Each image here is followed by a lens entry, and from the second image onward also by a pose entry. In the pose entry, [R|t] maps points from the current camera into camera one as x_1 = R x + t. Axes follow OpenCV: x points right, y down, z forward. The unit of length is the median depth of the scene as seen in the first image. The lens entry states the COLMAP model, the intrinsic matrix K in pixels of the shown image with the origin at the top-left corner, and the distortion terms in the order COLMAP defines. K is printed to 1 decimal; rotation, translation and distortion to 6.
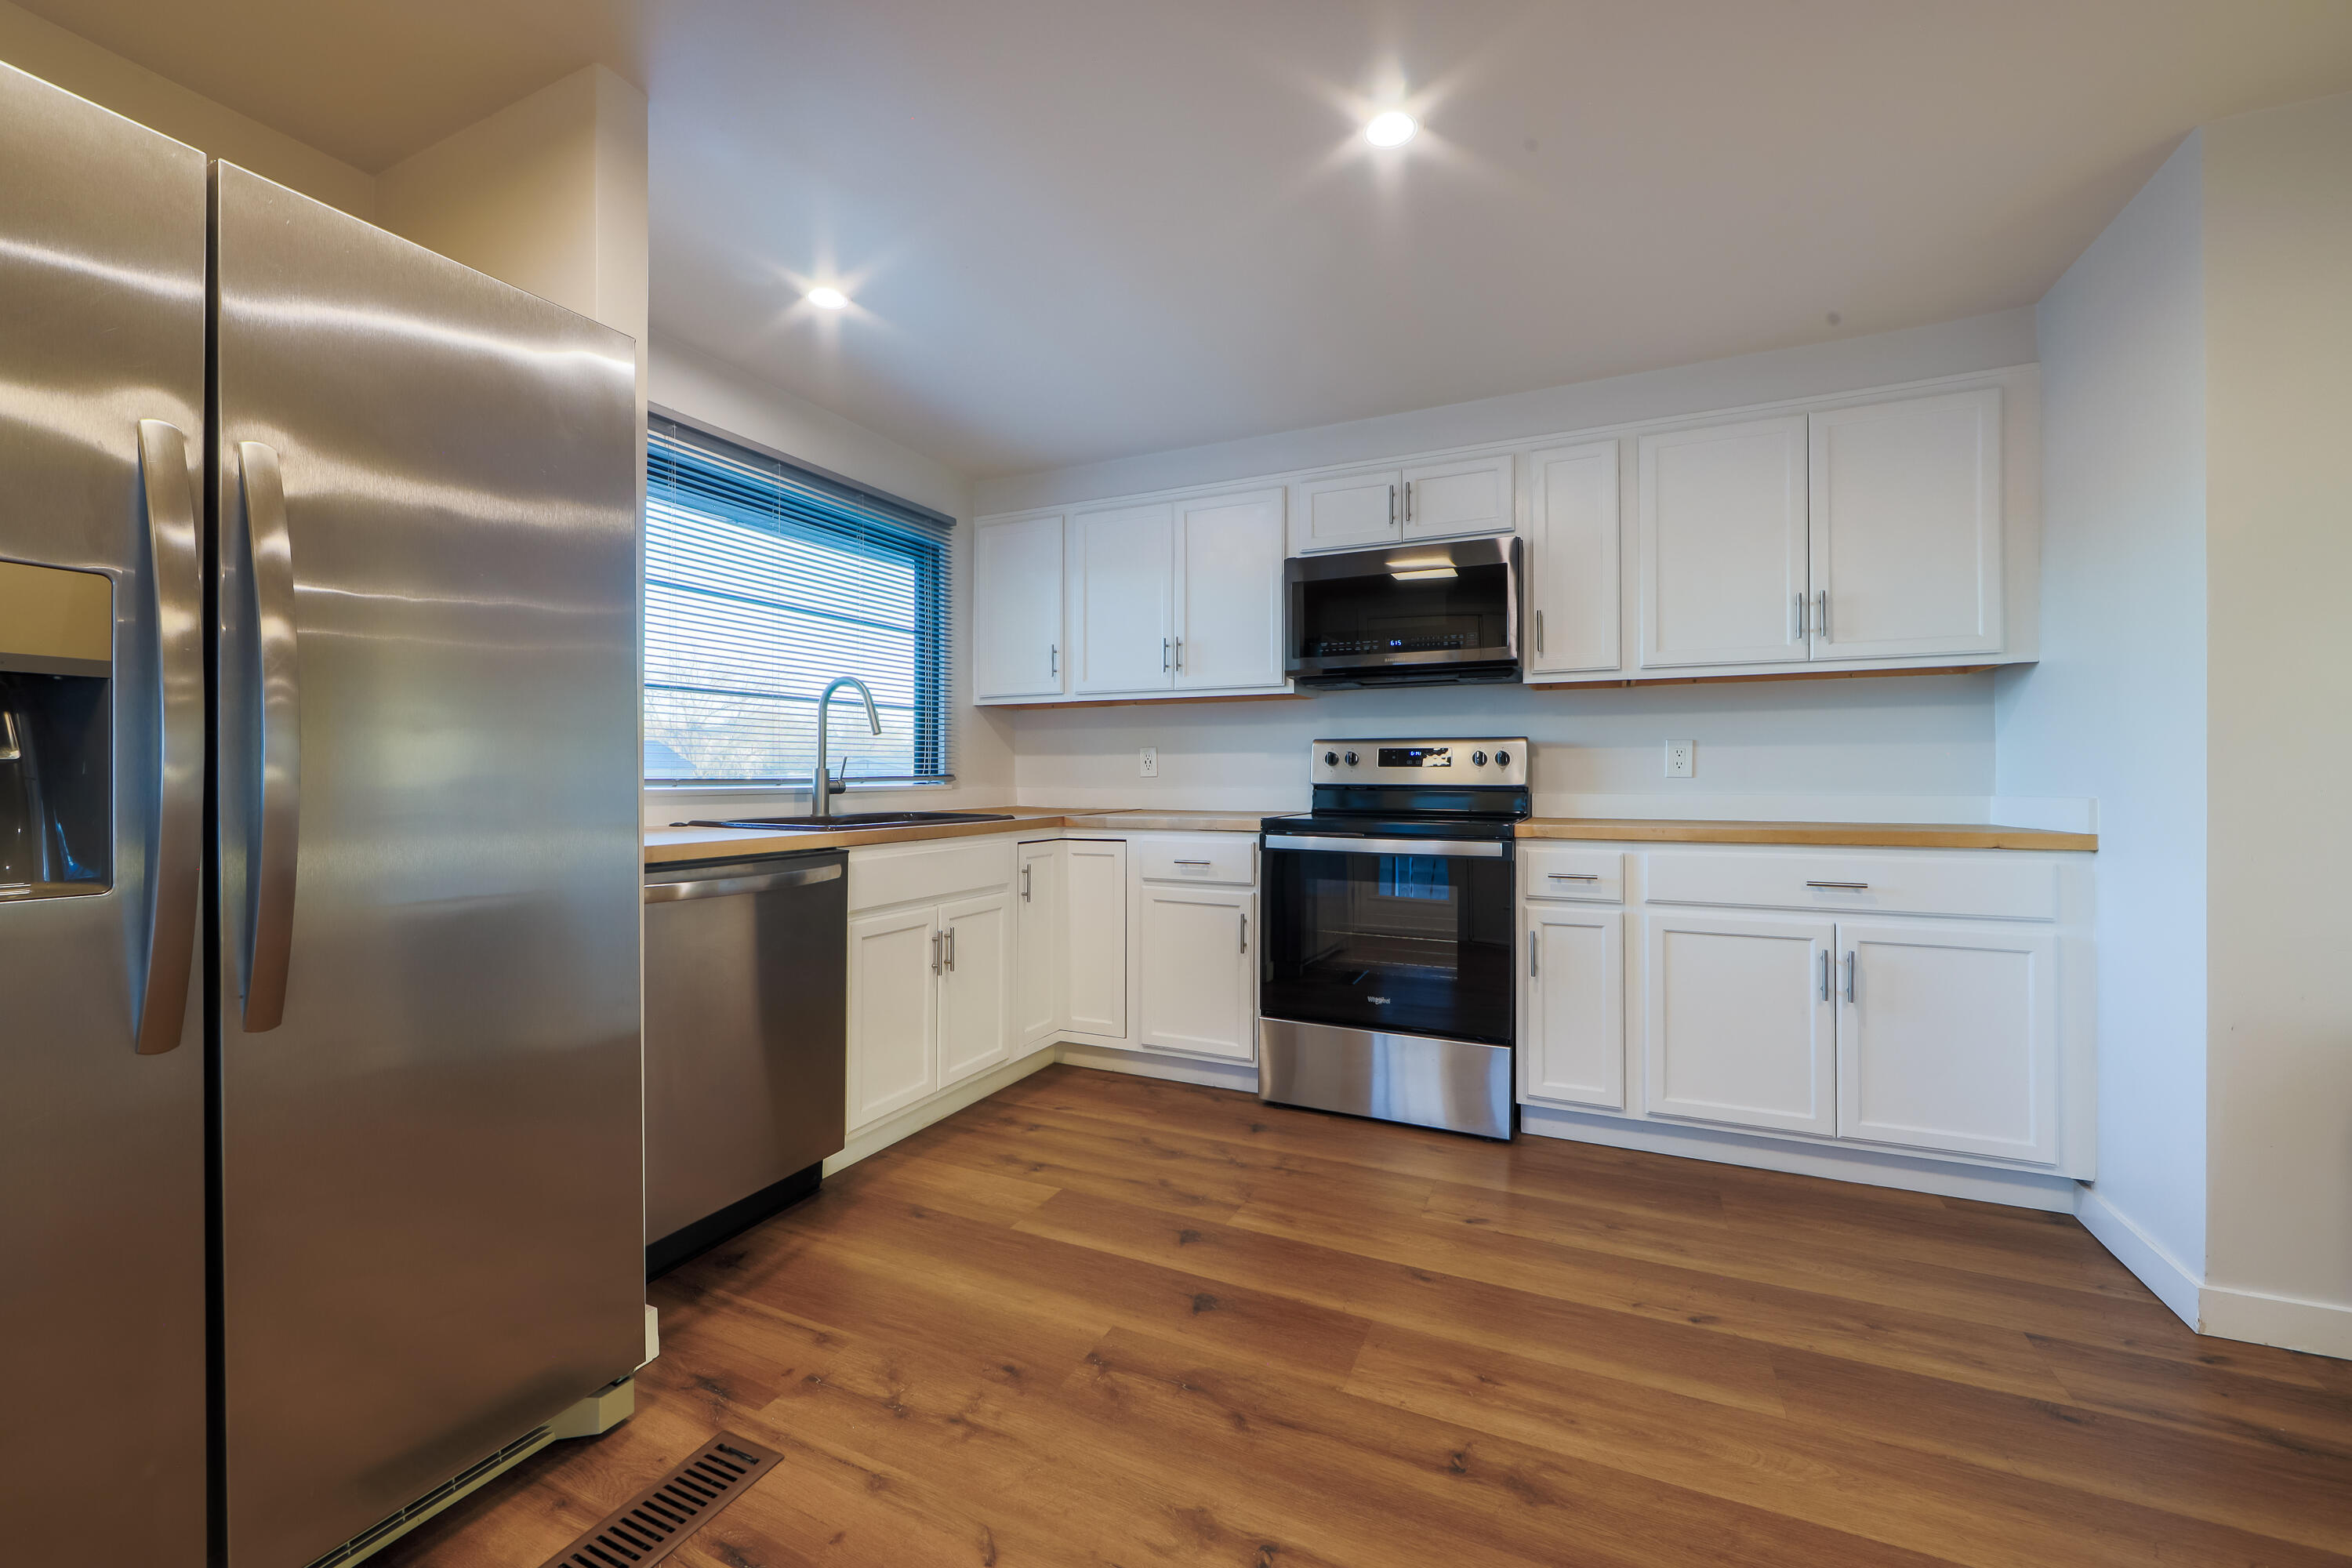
lens RADIAL K [[945.5, 0, 1176.4], [0, 945.5, 774.6], [0, 0, 1]] dist [-0.012150, 0.000112]
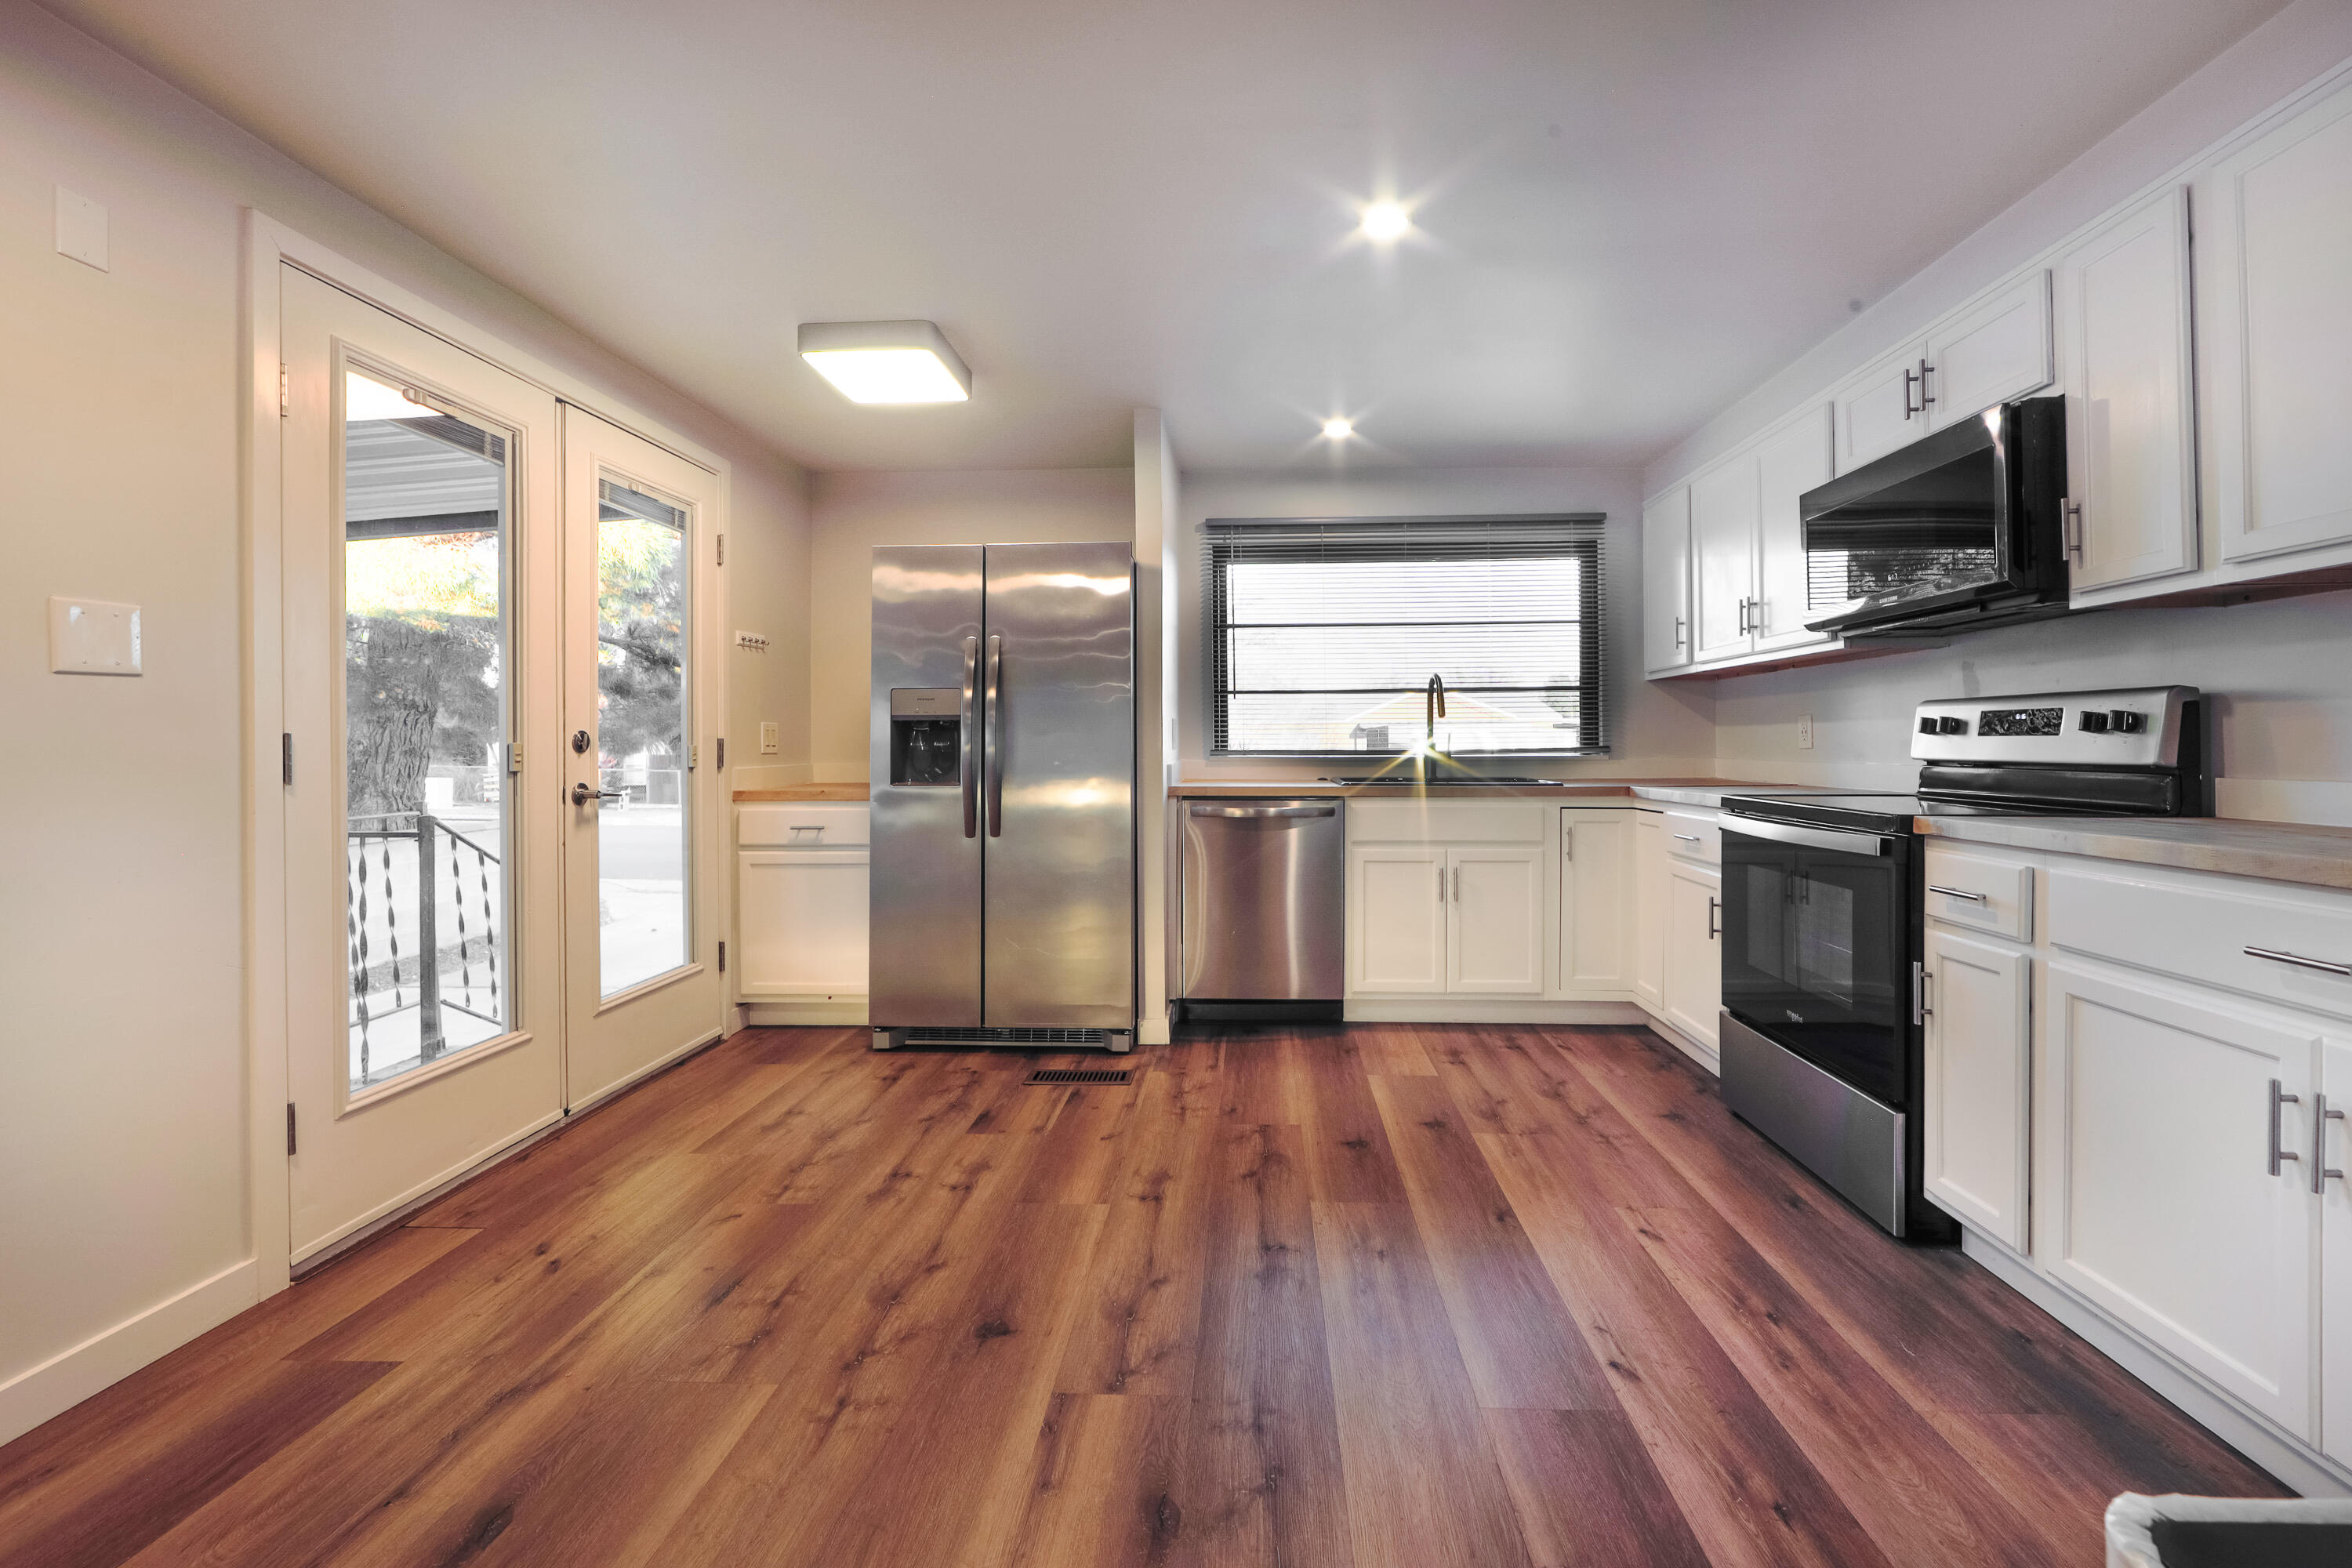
lens RADIAL K [[945.5, 0, 1189.1], [0, 945.5, 746.8], [0, 0, 1]] dist [-0.012150, 0.000112]
pose [[0.363383, 0.000407, -0.931640, 0.909987], [0.000818, 0.999999, 0.000755, -0.001231], [0.931640, -0.001036, 0.363382, 0.226496]]
